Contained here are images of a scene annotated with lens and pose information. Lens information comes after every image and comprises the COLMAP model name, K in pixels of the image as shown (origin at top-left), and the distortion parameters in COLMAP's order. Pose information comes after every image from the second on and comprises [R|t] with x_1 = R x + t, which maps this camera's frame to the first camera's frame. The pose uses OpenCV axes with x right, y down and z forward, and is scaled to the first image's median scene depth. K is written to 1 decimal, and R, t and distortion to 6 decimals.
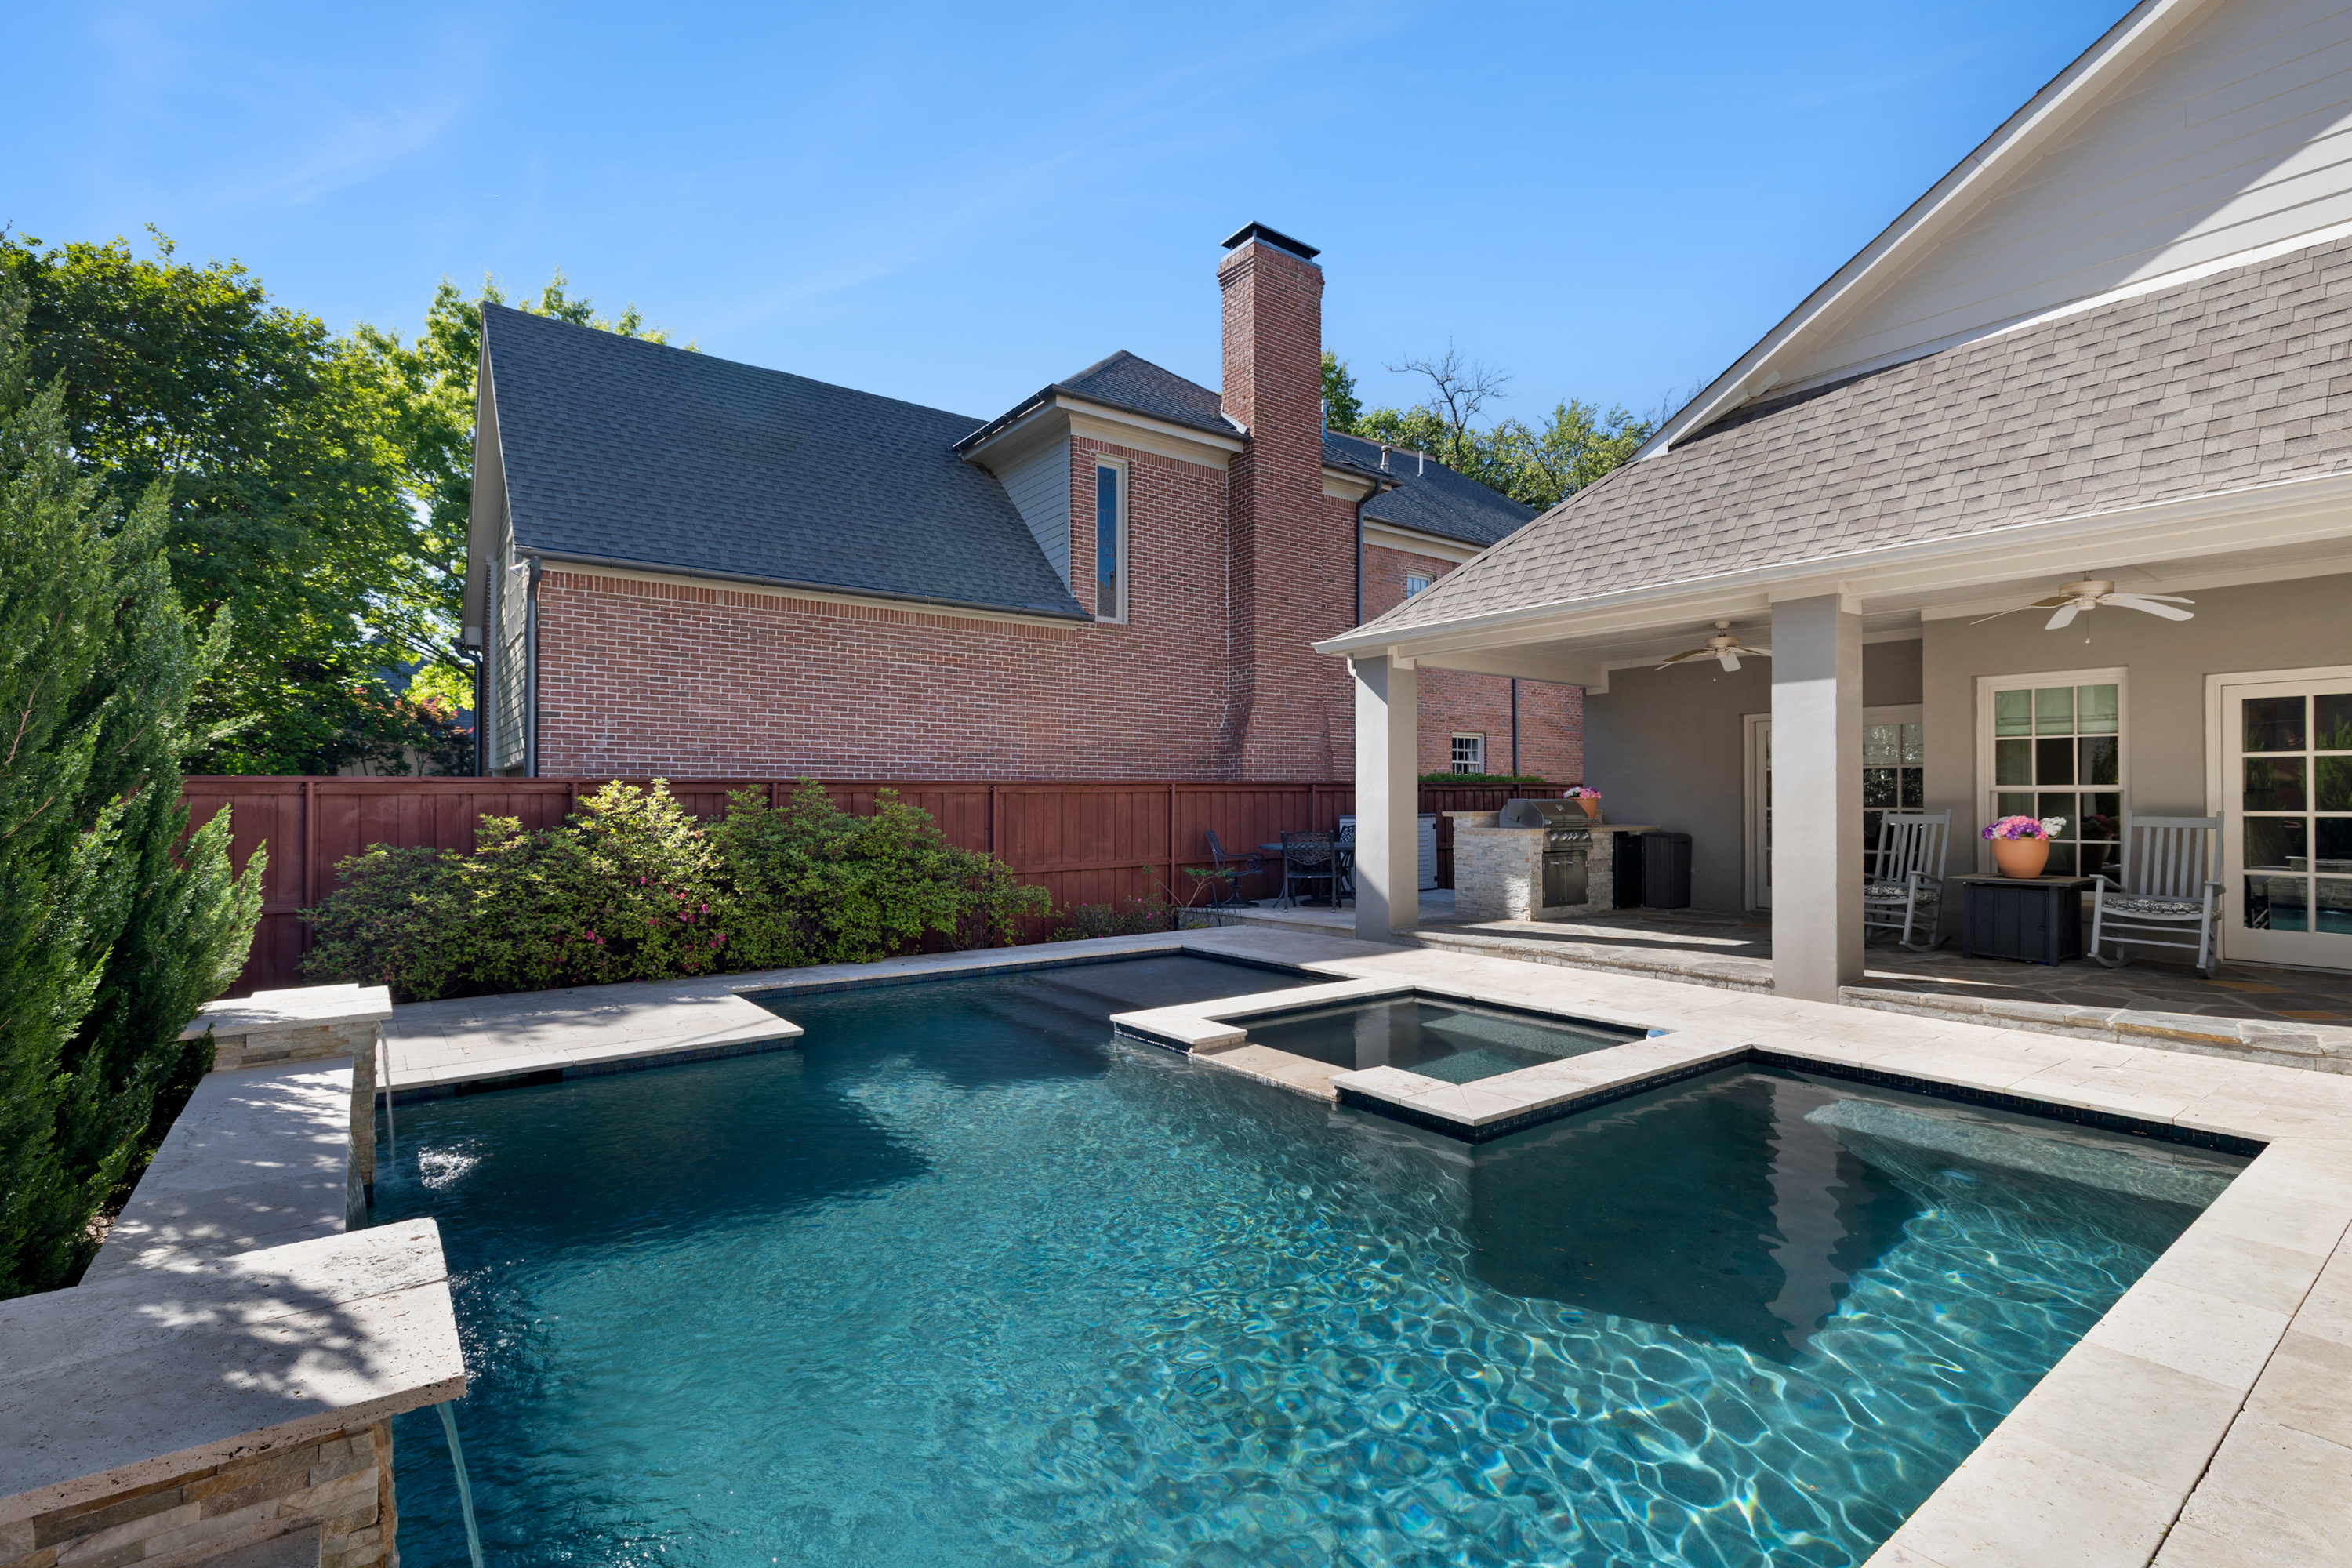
lens RADIAL K [[1076.2, 0, 1176.2], [0, 1076.2, 786.1], [0, 0, 1]] dist [-0.001876, -0.000291]
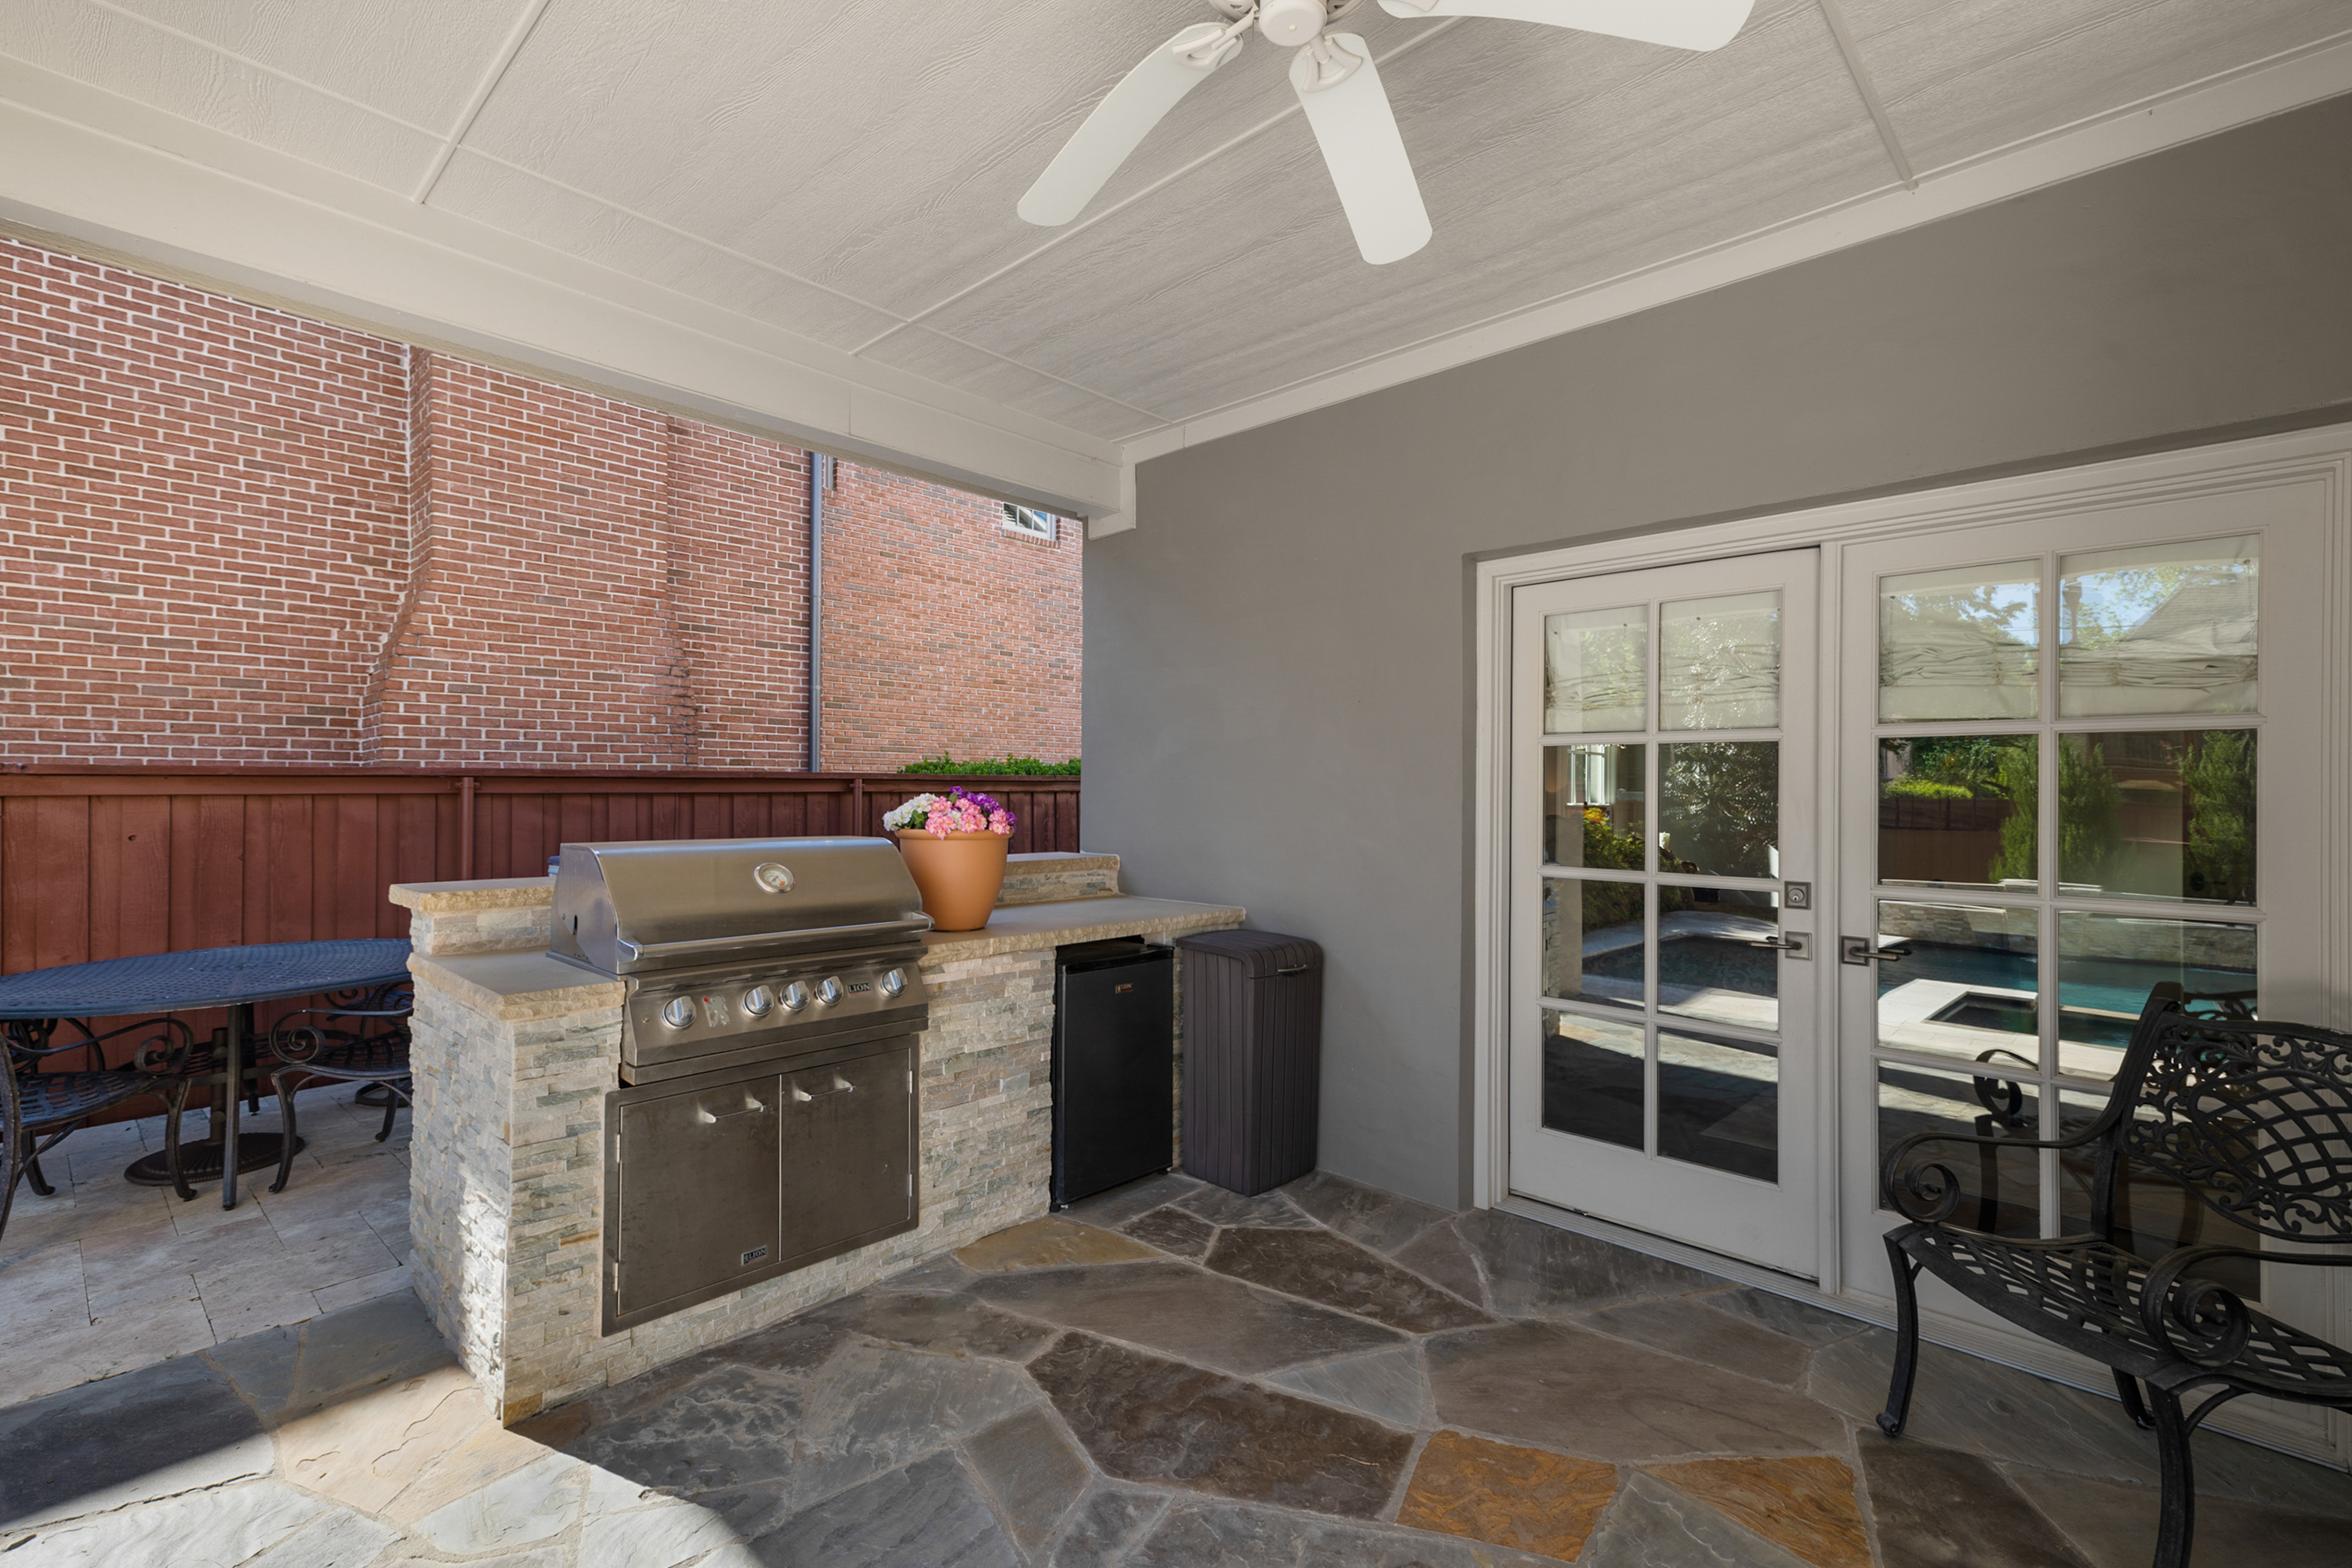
lens RADIAL K [[1076.2, 0, 1185.3], [0, 1076.2, 785.8], [0, 0, 1]] dist [-0.001876, -0.000291]
pose [[0.984077, 0.011529, 0.177370, 0.416057], [-0.011497, 0.999933, -0.001209, -0.001297], [-0.177372, -0.000850, 0.984143, 0.758809]]
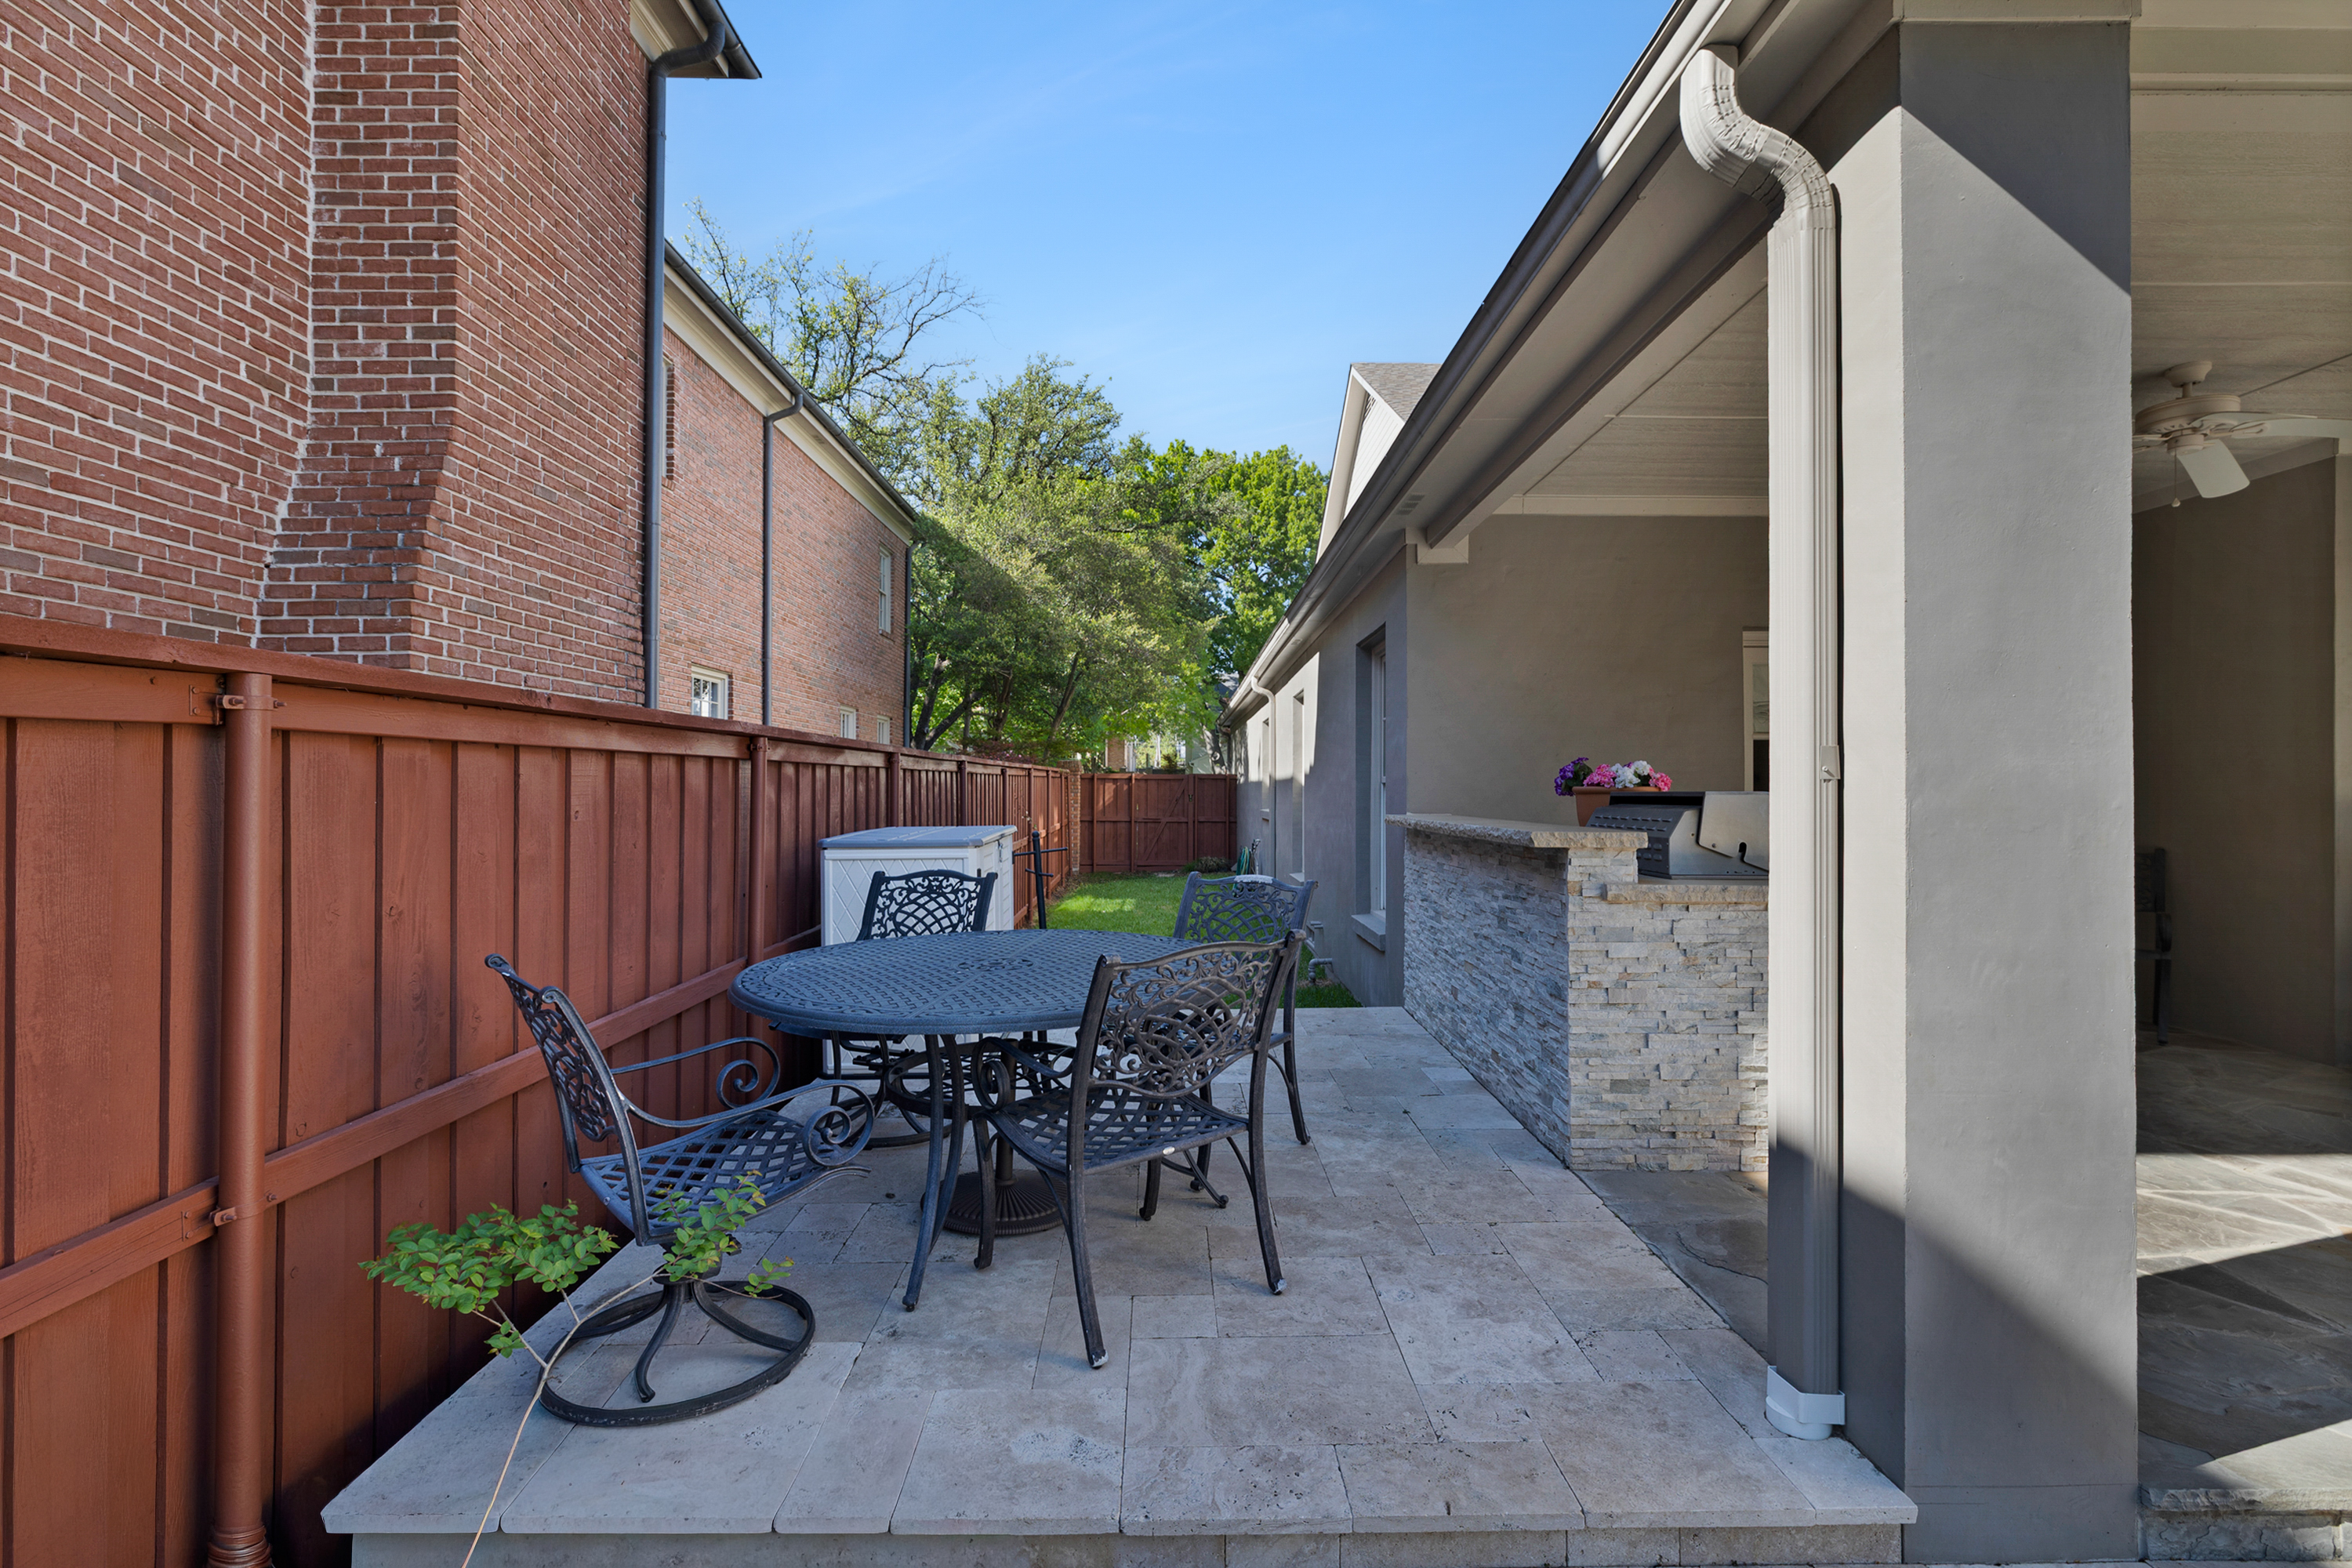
lens RADIAL K [[1076.2, 0, 1189.8], [0, 1076.2, 784.8], [0, 0, 1]] dist [-0.001876, -0.000291]
pose [[0.592158, 0.012200, 0.805729, -0.052117], [-0.016219, 0.999863, -0.003220, 0.013696], [-0.805658, -0.011161, 0.592275, 0.958690]]
